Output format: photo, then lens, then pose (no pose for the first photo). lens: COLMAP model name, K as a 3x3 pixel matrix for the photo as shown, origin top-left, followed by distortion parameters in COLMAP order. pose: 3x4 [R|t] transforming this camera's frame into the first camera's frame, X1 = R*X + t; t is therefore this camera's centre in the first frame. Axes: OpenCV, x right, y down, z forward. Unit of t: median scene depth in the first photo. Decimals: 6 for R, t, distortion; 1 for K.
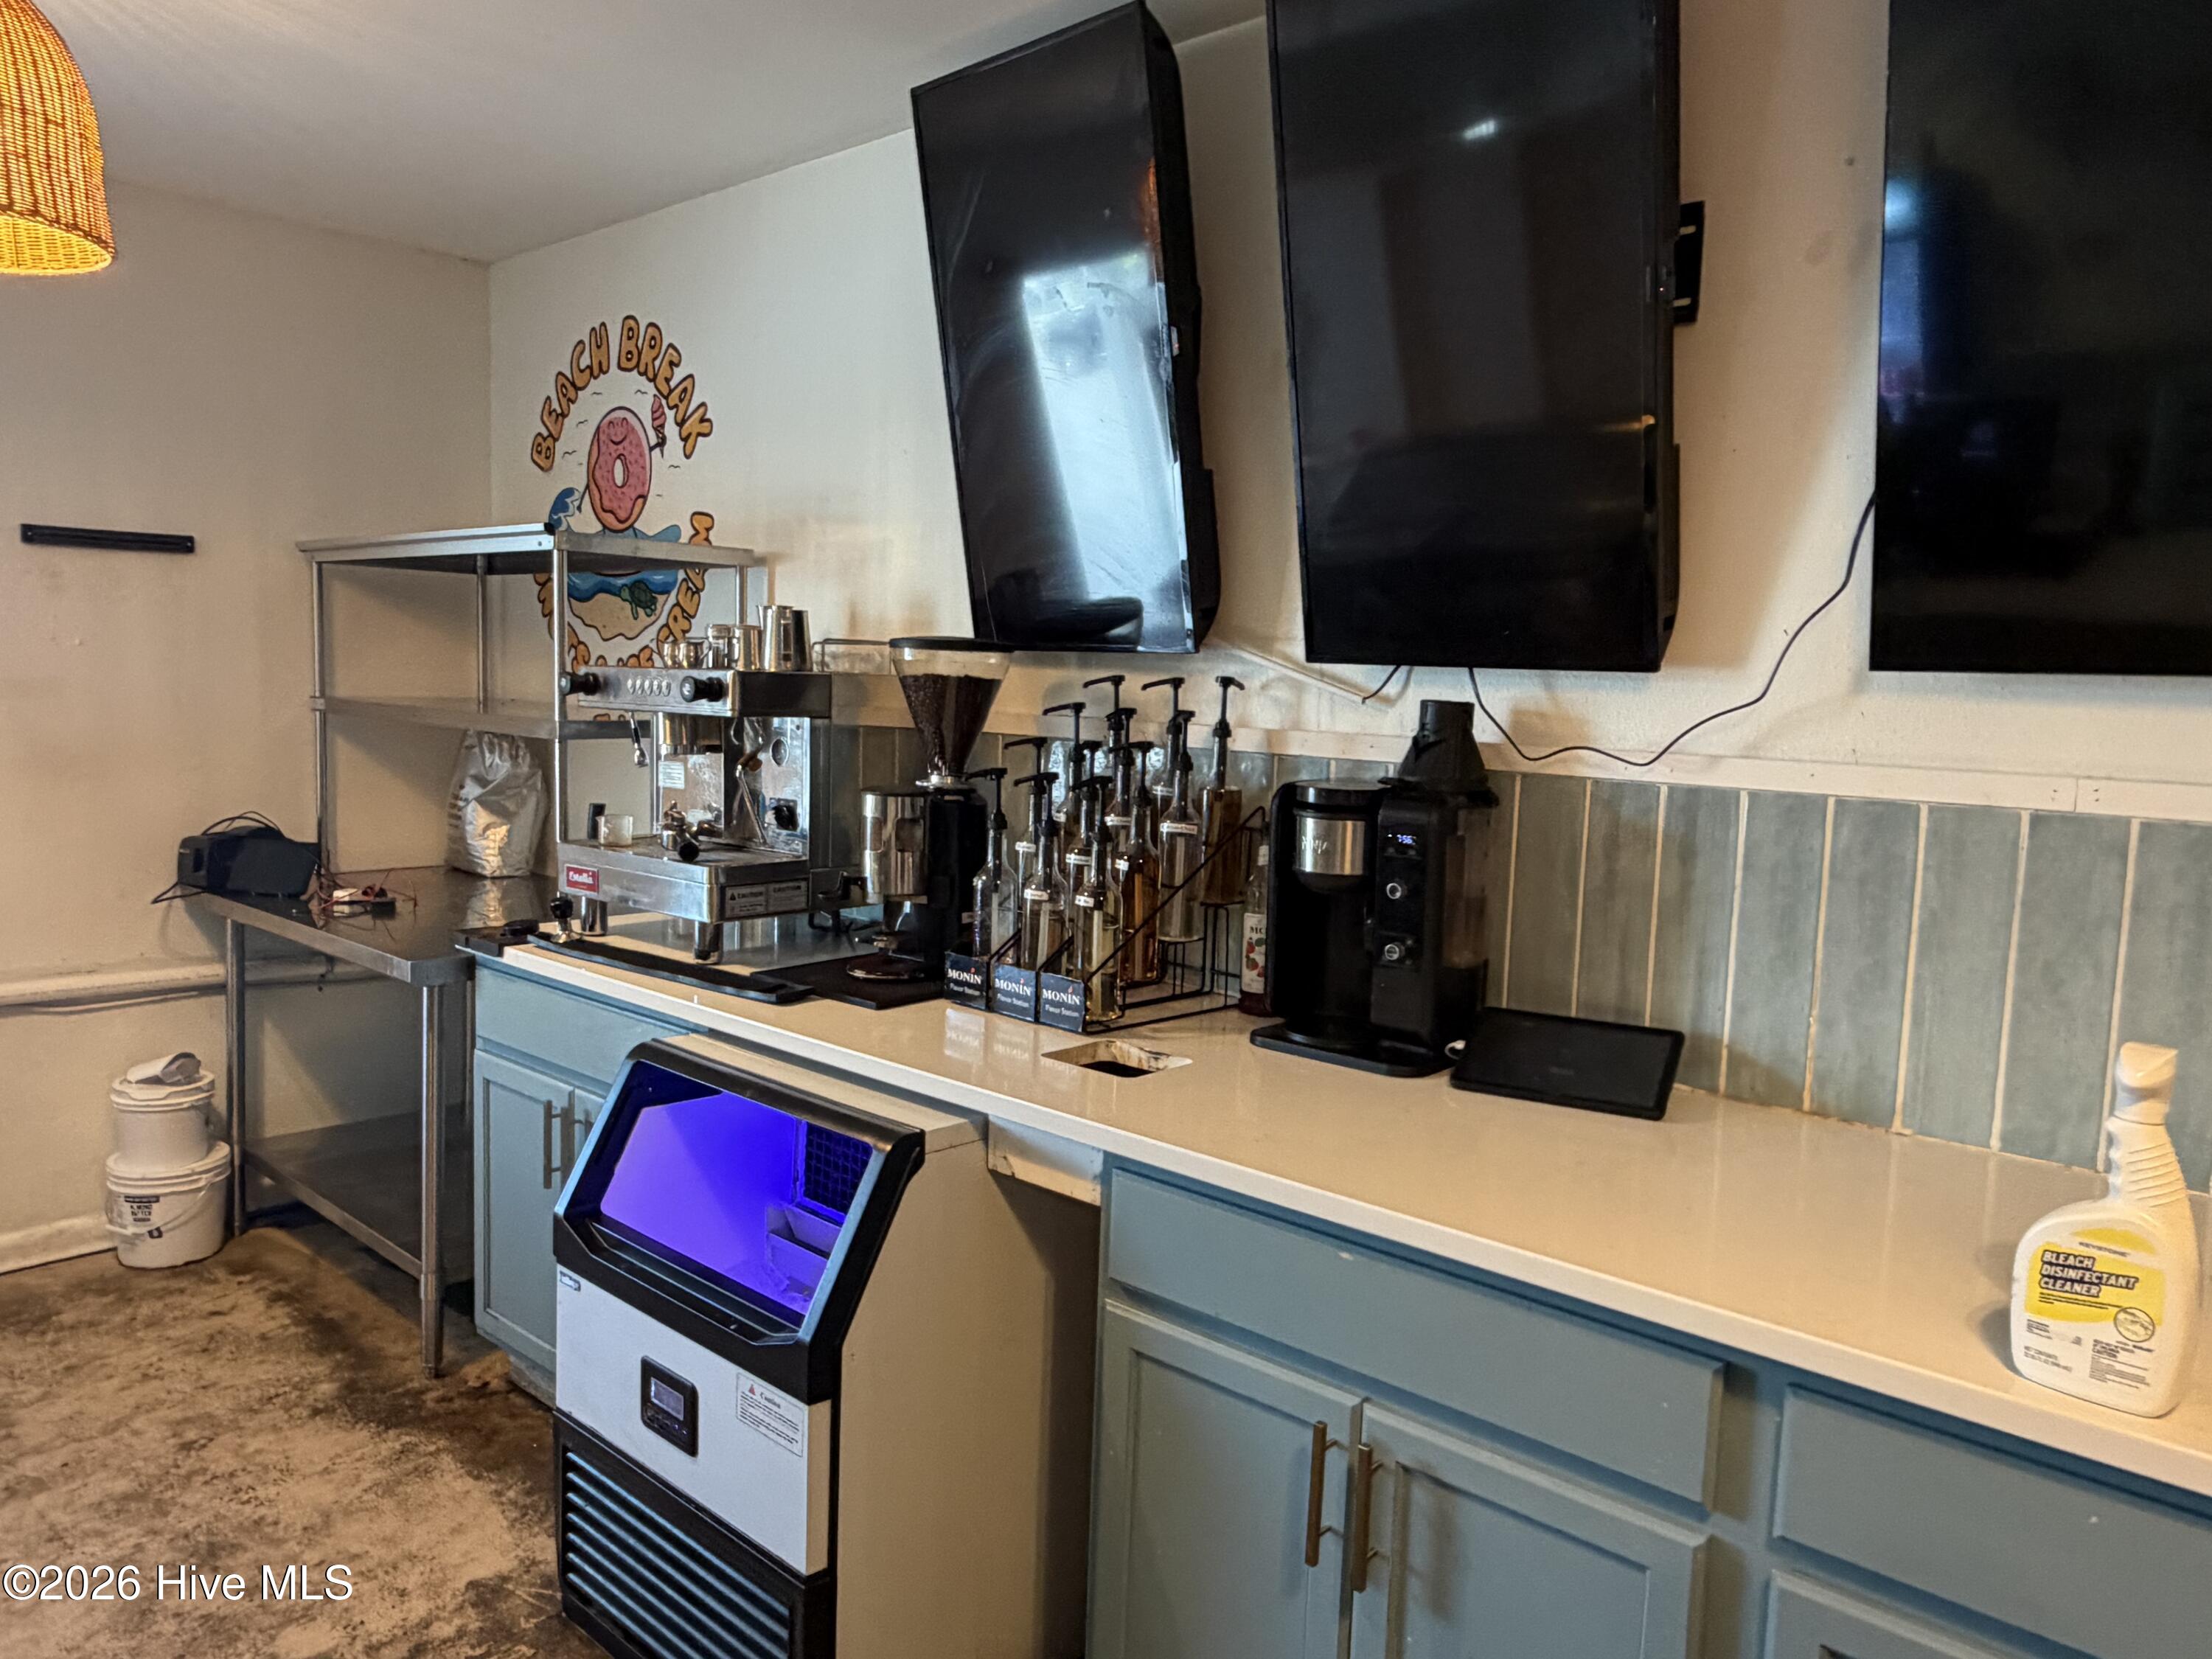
lens RADIAL K [[1526.7, 0, 1085.9], [0, 1526.7, 827.5], [0, 0, 1]] dist [-0.002580, 0.003065]
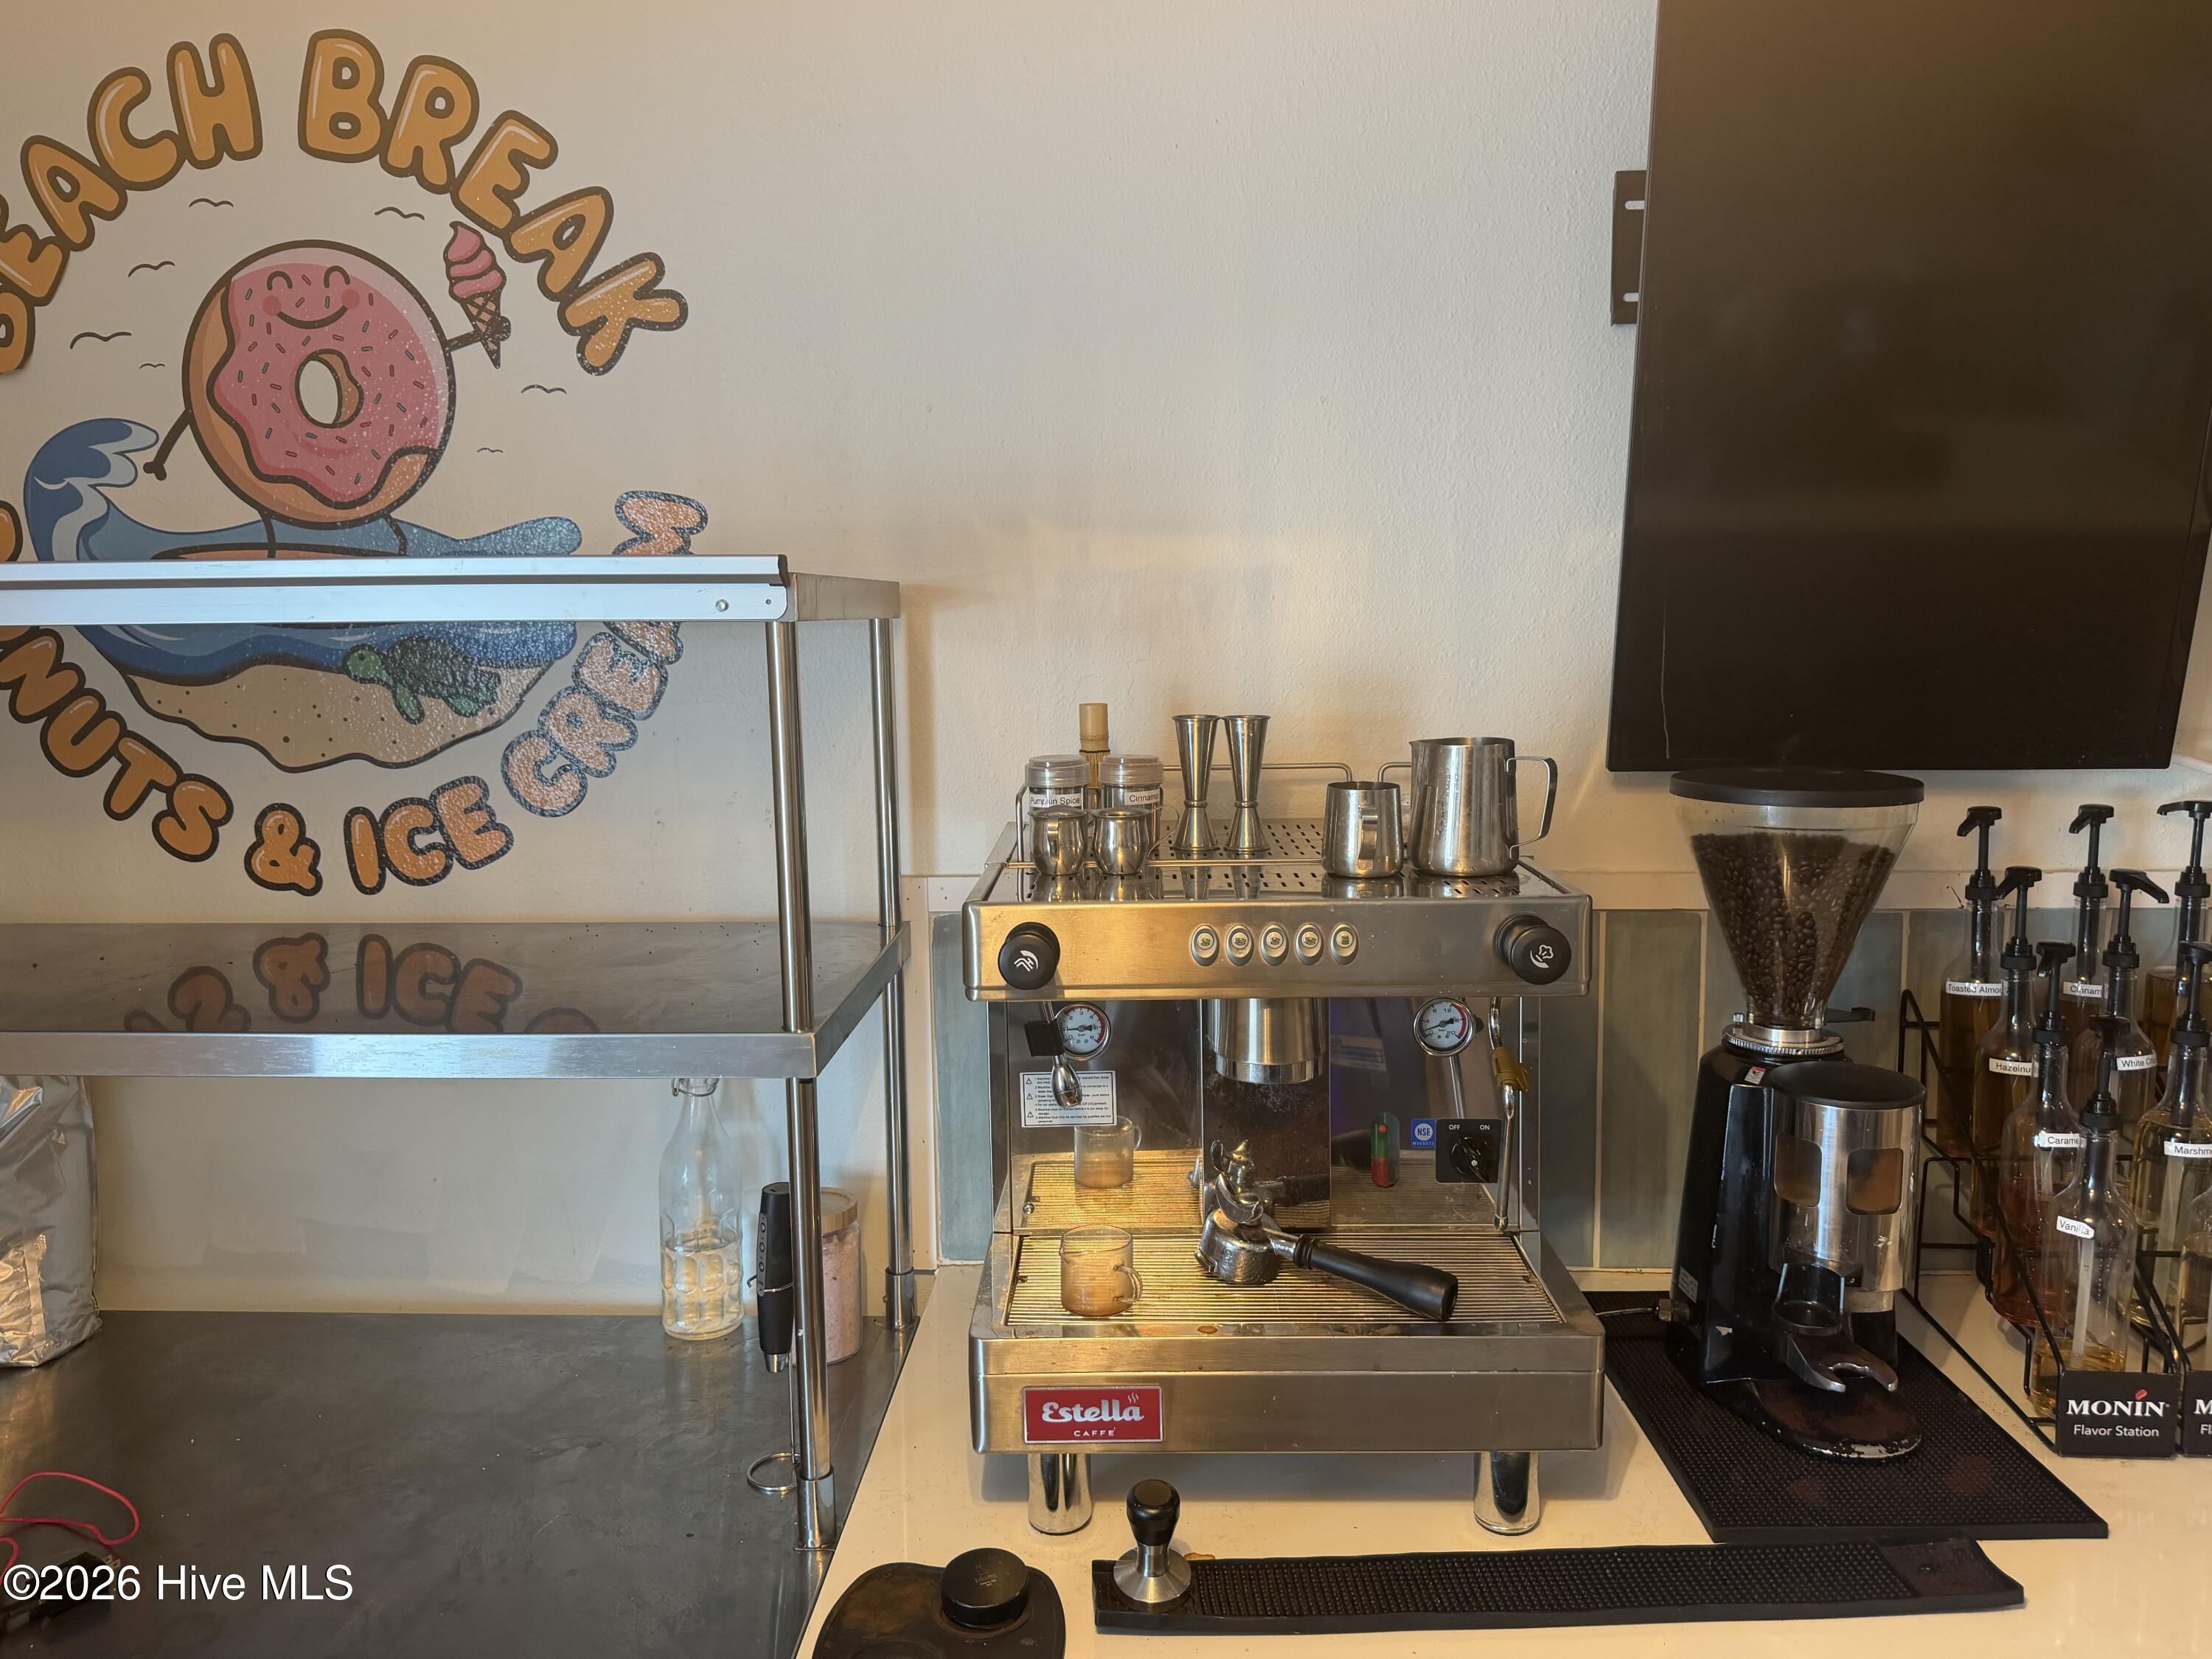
lens RADIAL K [[1642.5, 0, 1096.4], [0, 1642.5, 829.4], [0, 0, 1]] dist [0.070497, -0.100824]
pose [[0.770229, -0.128624, 0.624663, -0.691807], [0.103123, 0.991680, 0.077042, -0.187244], [-0.629375, 0.005078, 0.777085, 0.752027]]
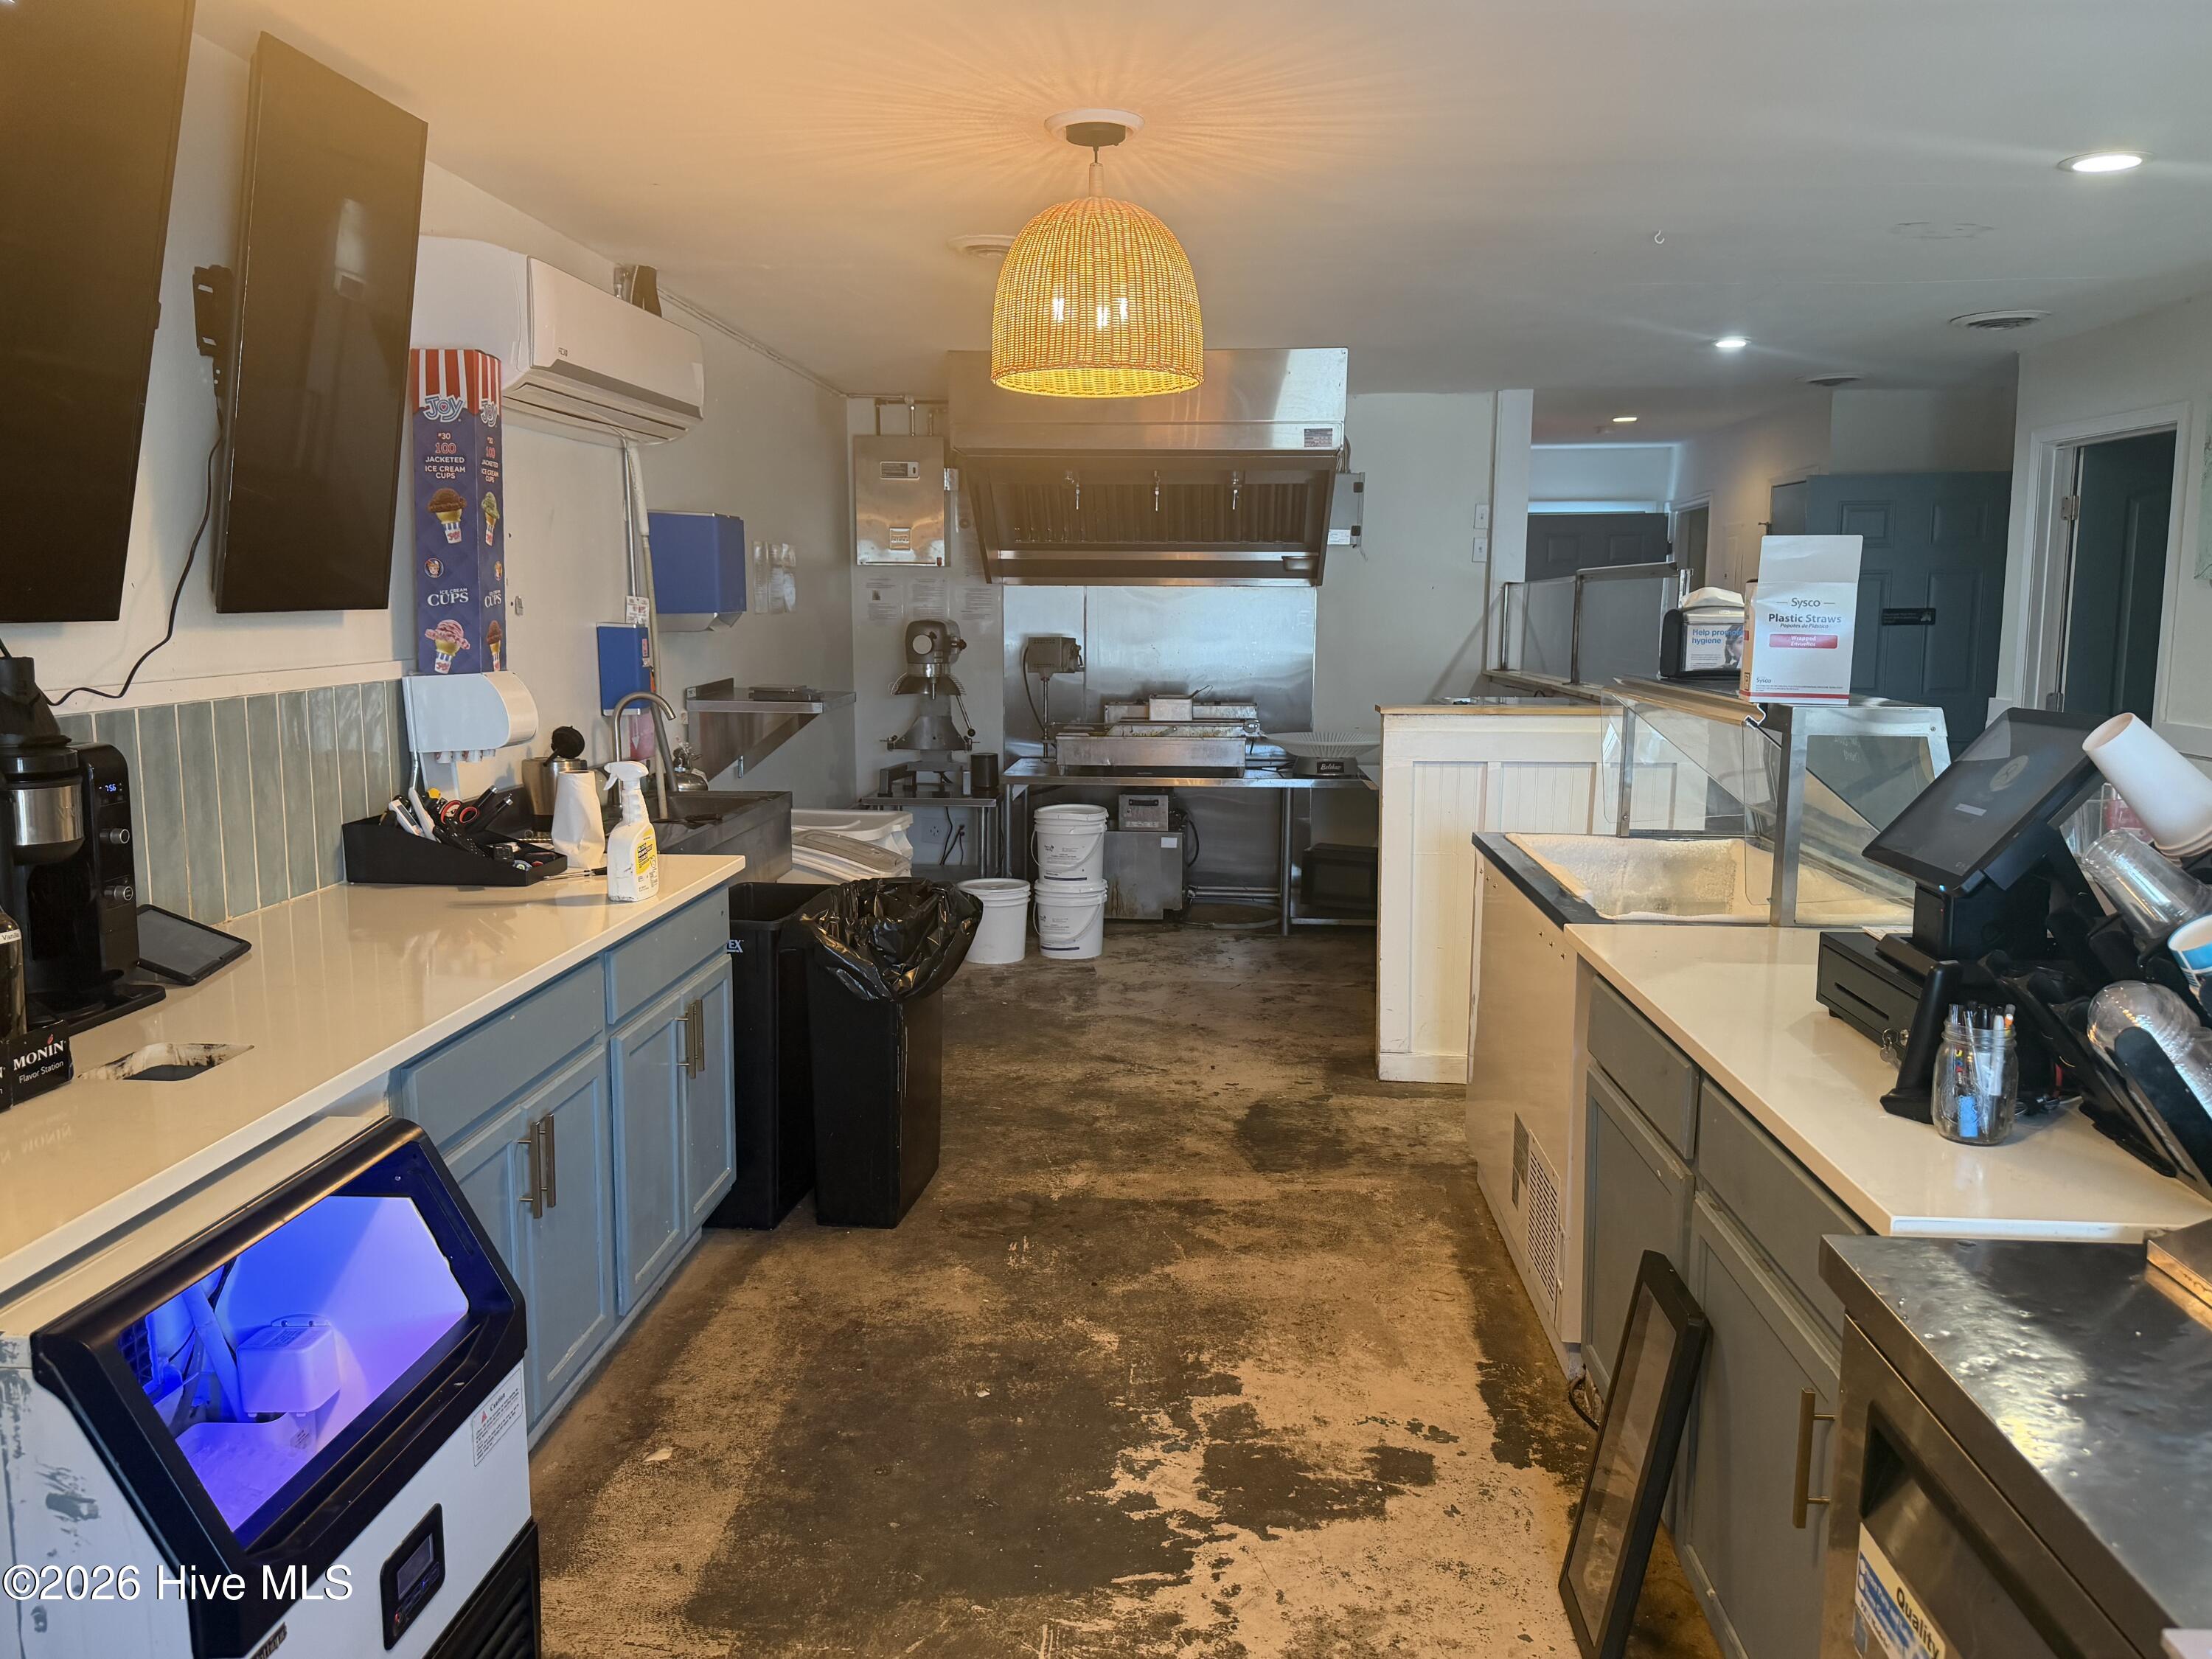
lens RADIAL K [[1642.5, 0, 1086.0], [0, 1642.5, 836.4], [0, 0, 1]] dist [0.070497, -0.100824]
pose [[-0.610613, -0.150060, 0.777582, -0.943091], [0.056197, 0.971198, 0.231554, -0.160546], [-0.789933, 0.185088, -0.584593, 0.973009]]
